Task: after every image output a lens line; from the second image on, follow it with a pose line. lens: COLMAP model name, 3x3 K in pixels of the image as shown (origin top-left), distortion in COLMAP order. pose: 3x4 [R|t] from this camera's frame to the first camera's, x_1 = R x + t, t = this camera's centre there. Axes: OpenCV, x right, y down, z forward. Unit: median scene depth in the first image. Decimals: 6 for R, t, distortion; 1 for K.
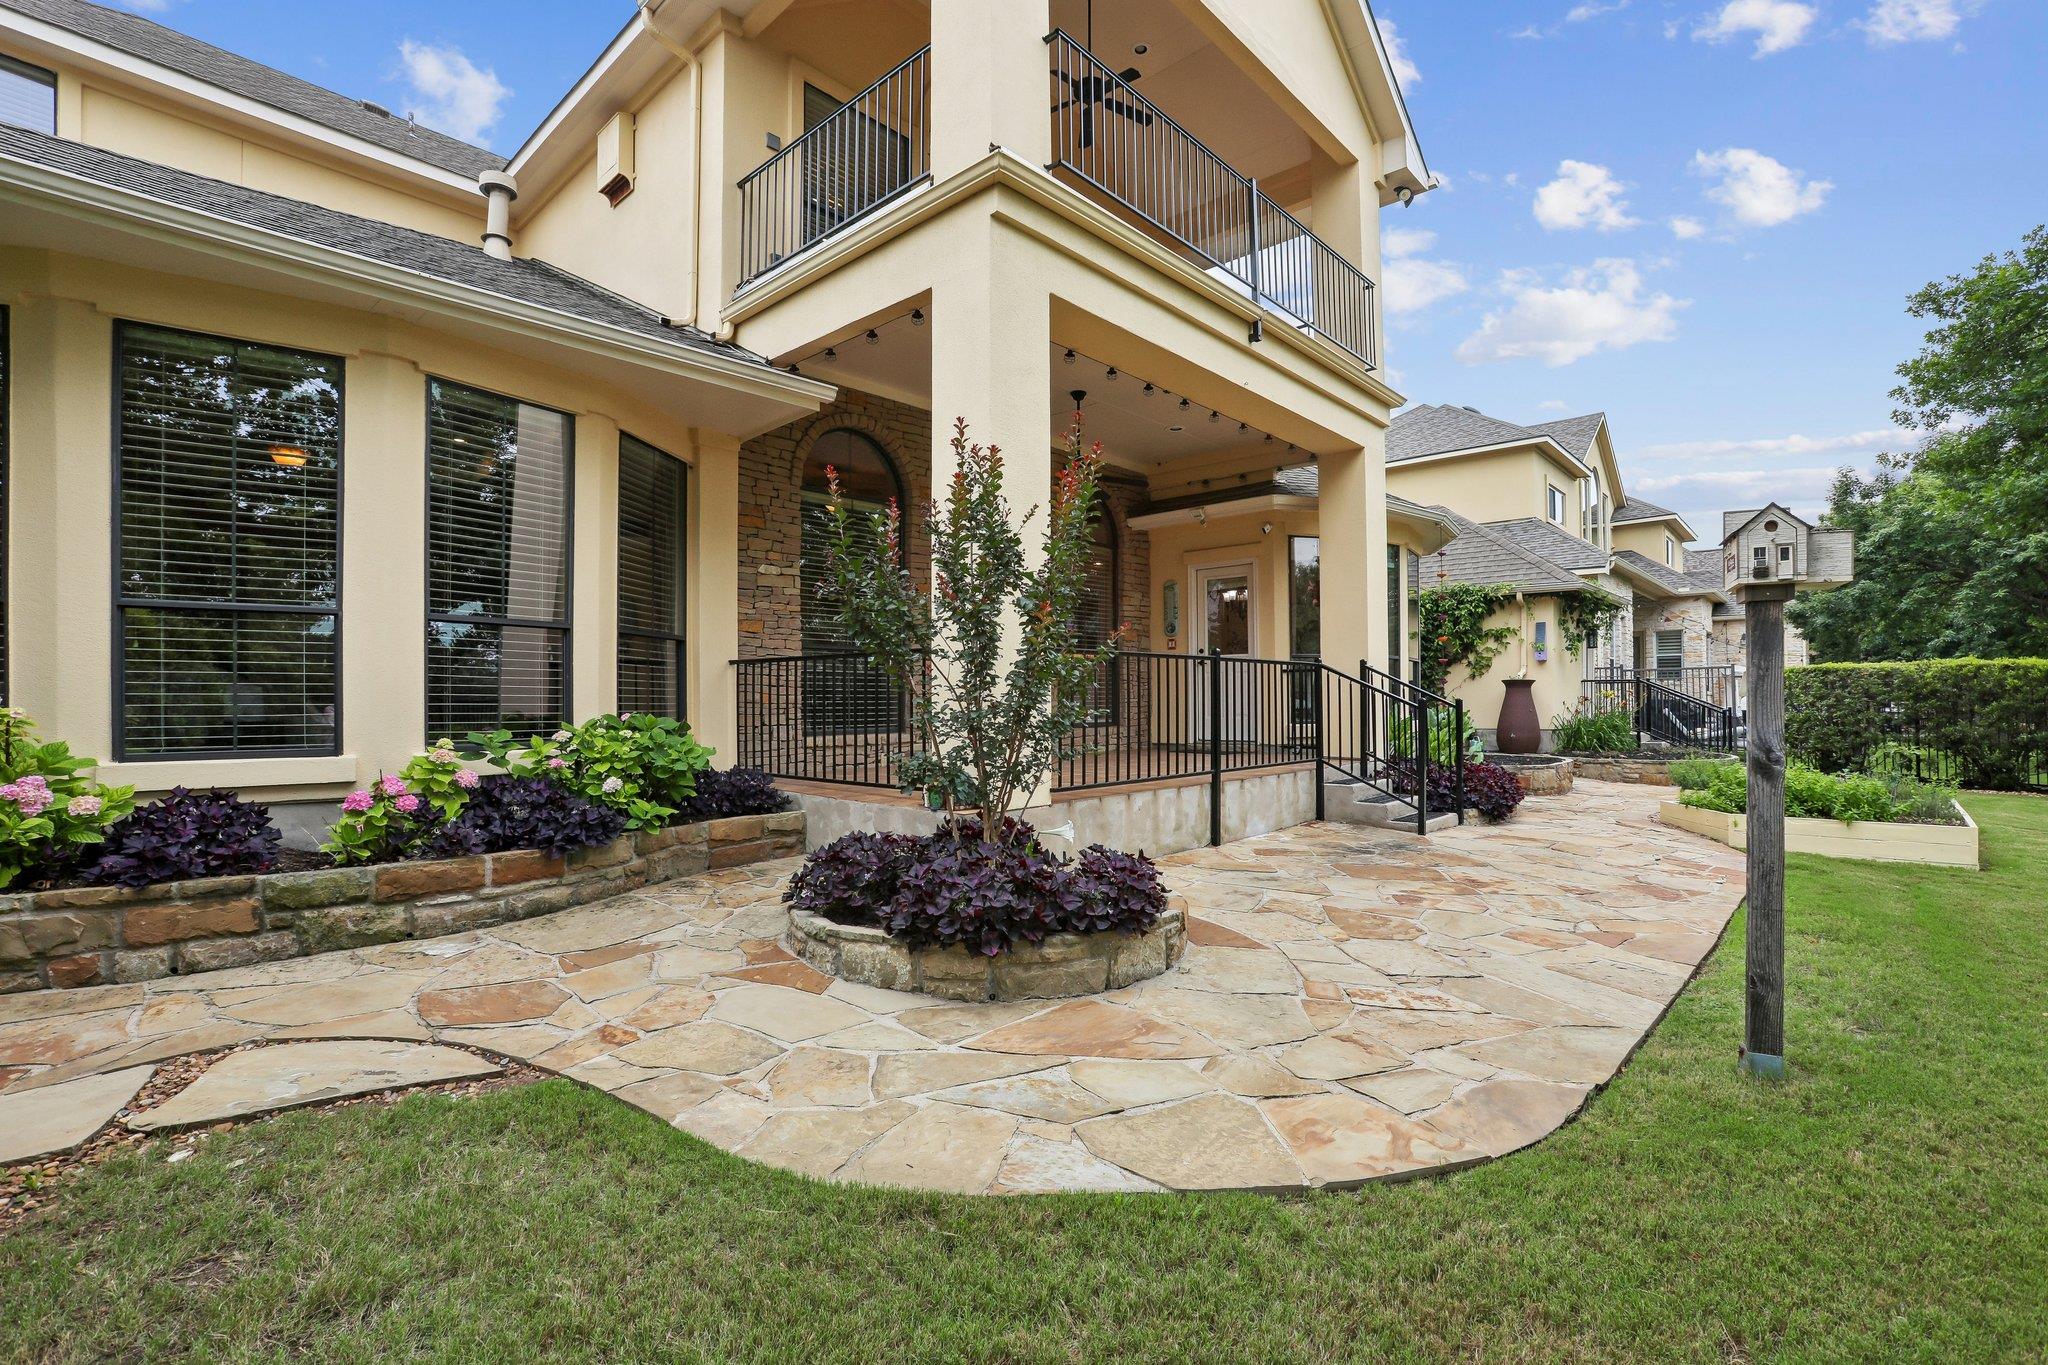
lens RADIAL K [[926.3, 0, 1020.4], [0, 926.3, 692.9], [0, 0, 1]] dist [-0.000028, 0.000424]
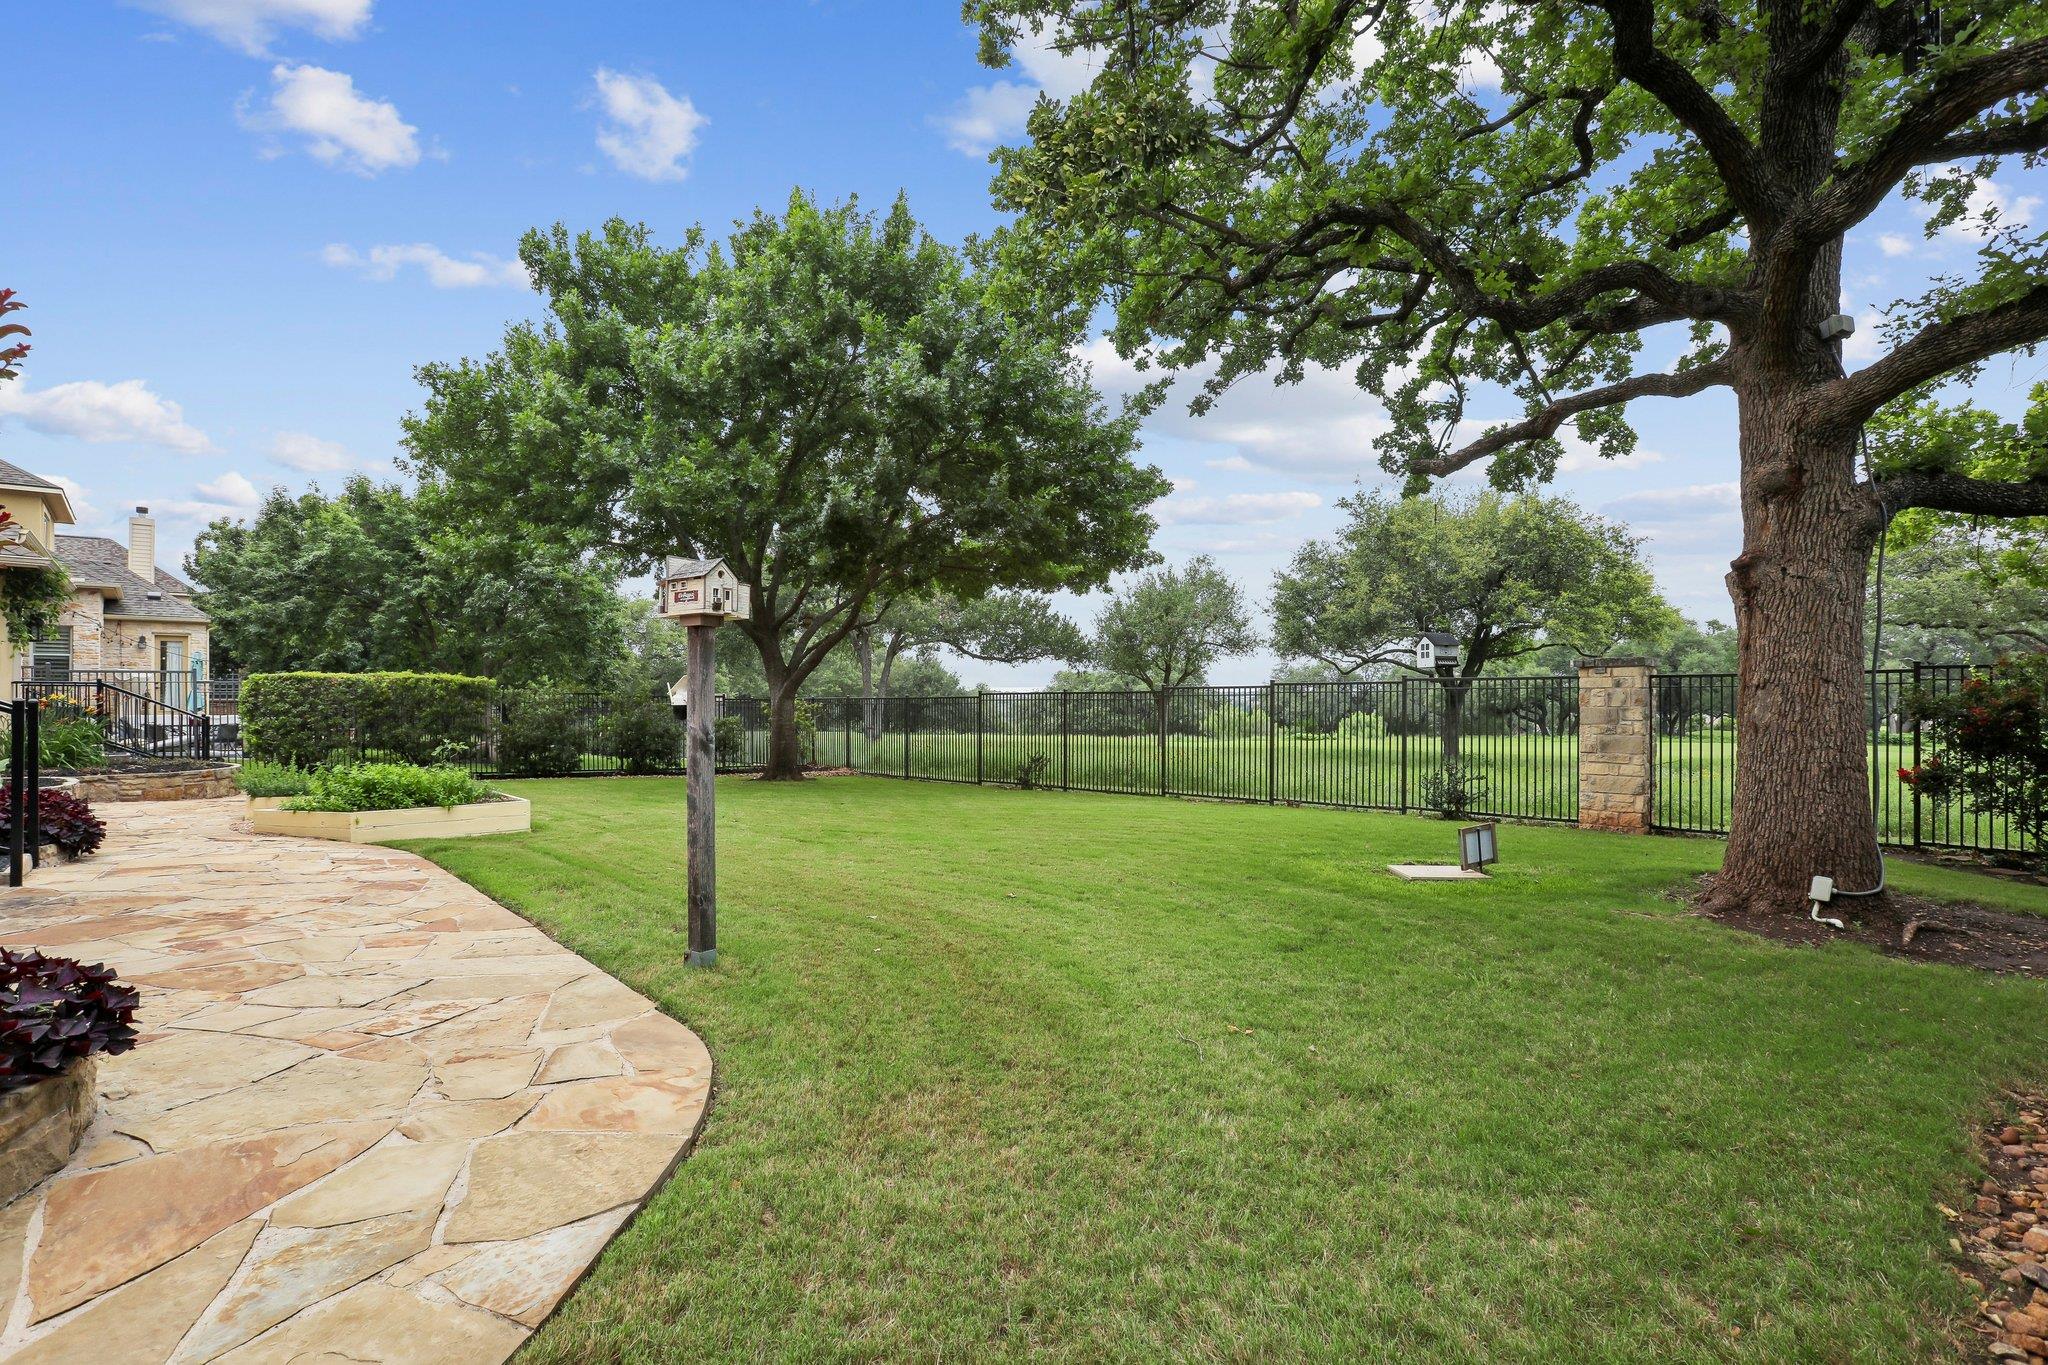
lens RADIAL K [[926.3, 0, 1020.4], [0, 926.3, 692.9], [0, 0, 1]] dist [-0.000028, 0.000424]
pose [[0.140019, 0.017220, 0.989999, -0.102742], [-0.008331, 0.999834, -0.016212, 0.003979], [-0.990114, -0.005978, 0.140139, 0.067386]]
